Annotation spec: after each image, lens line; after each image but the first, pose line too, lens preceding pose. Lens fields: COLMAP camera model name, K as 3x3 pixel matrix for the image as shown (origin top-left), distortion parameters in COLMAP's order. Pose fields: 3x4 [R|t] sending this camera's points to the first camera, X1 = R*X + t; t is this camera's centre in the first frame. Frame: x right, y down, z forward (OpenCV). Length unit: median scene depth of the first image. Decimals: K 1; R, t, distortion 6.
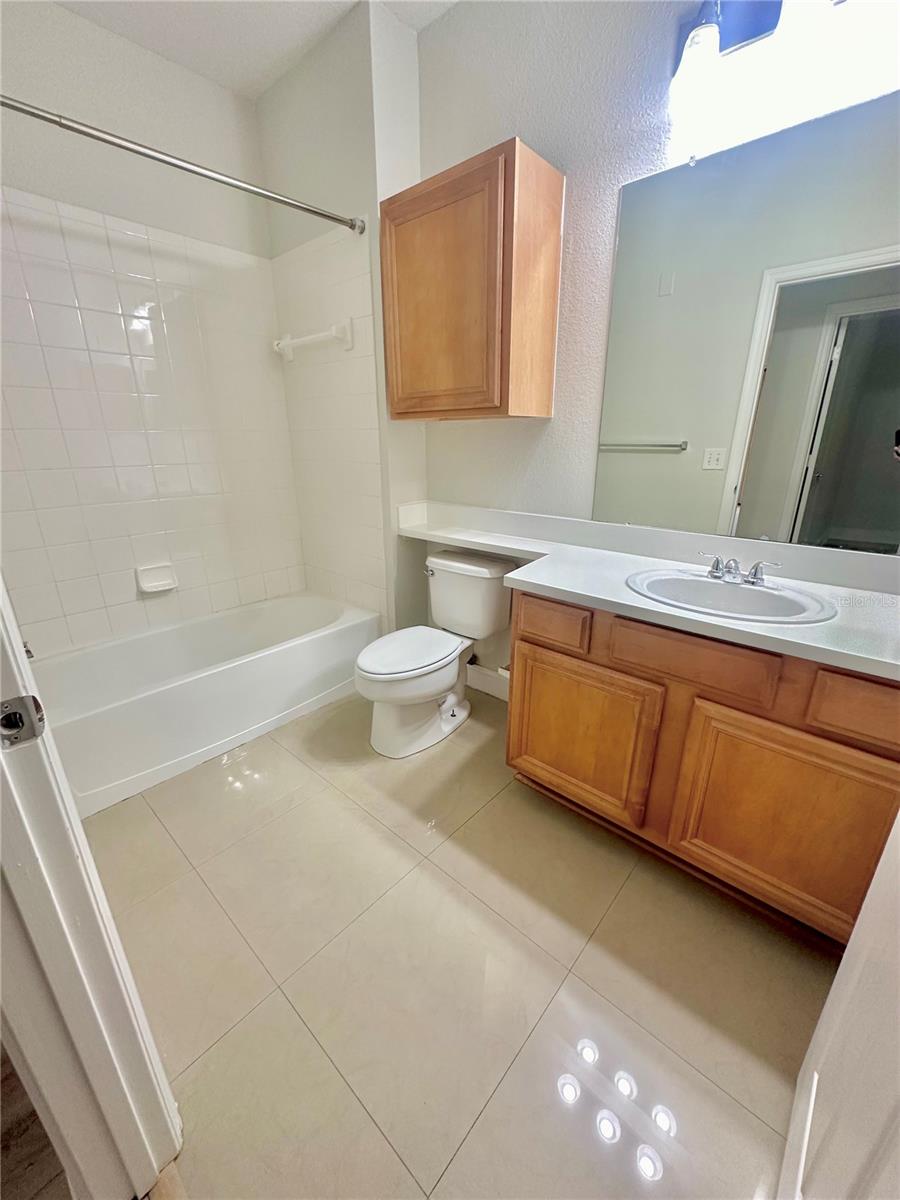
lens RADIAL K [[477.2, 0, 447.9], [0, 477.2, 600.8], [0, 0, 1]] dist [-0.006389, 0.000932]
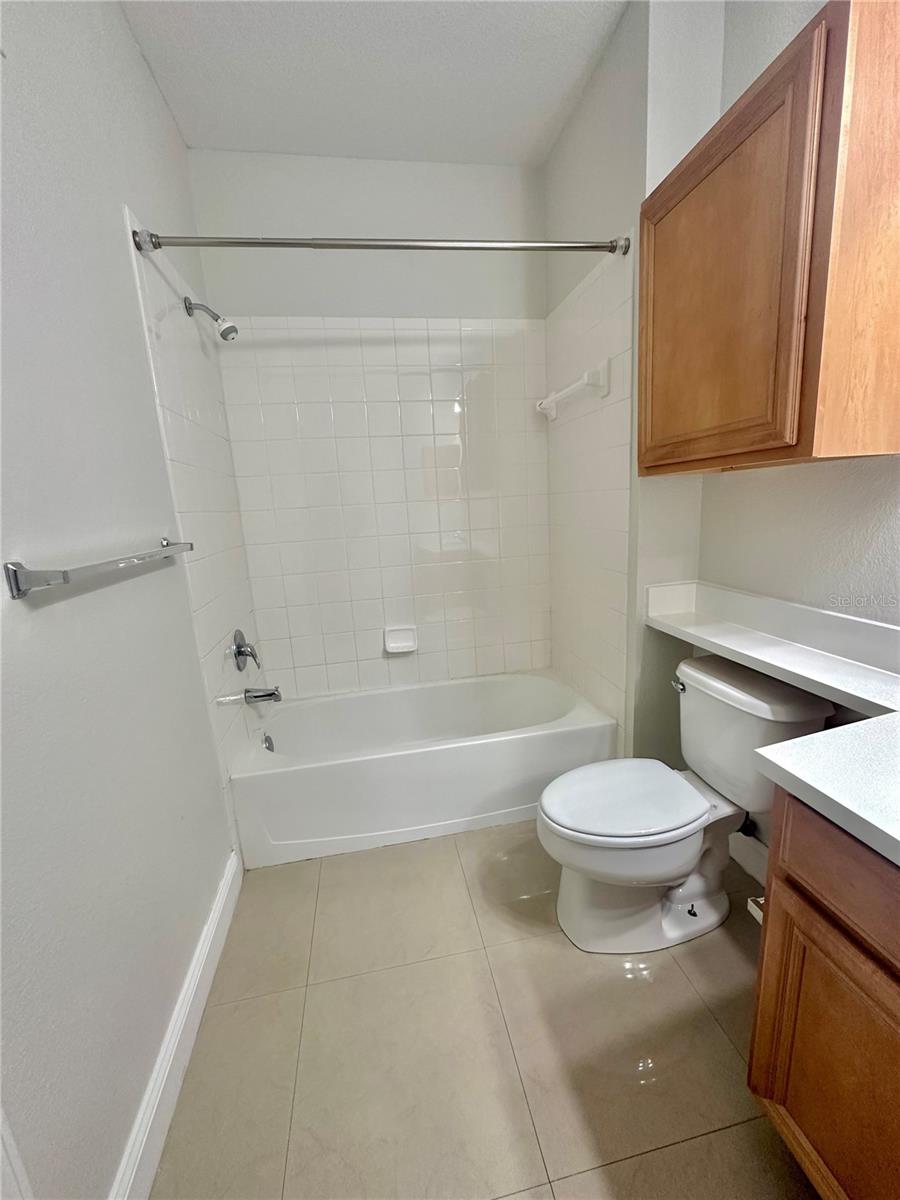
lens RADIAL K [[477.2, 0, 448.2], [0, 477.2, 601.6], [0, 0, 1]] dist [-0.006389, 0.000932]
pose [[0.790222, 0.083805, -0.607063, 0.109667], [-0.146572, 0.987701, -0.054444, -0.097059], [0.595034, 0.132001, 0.792787, 0.243588]]
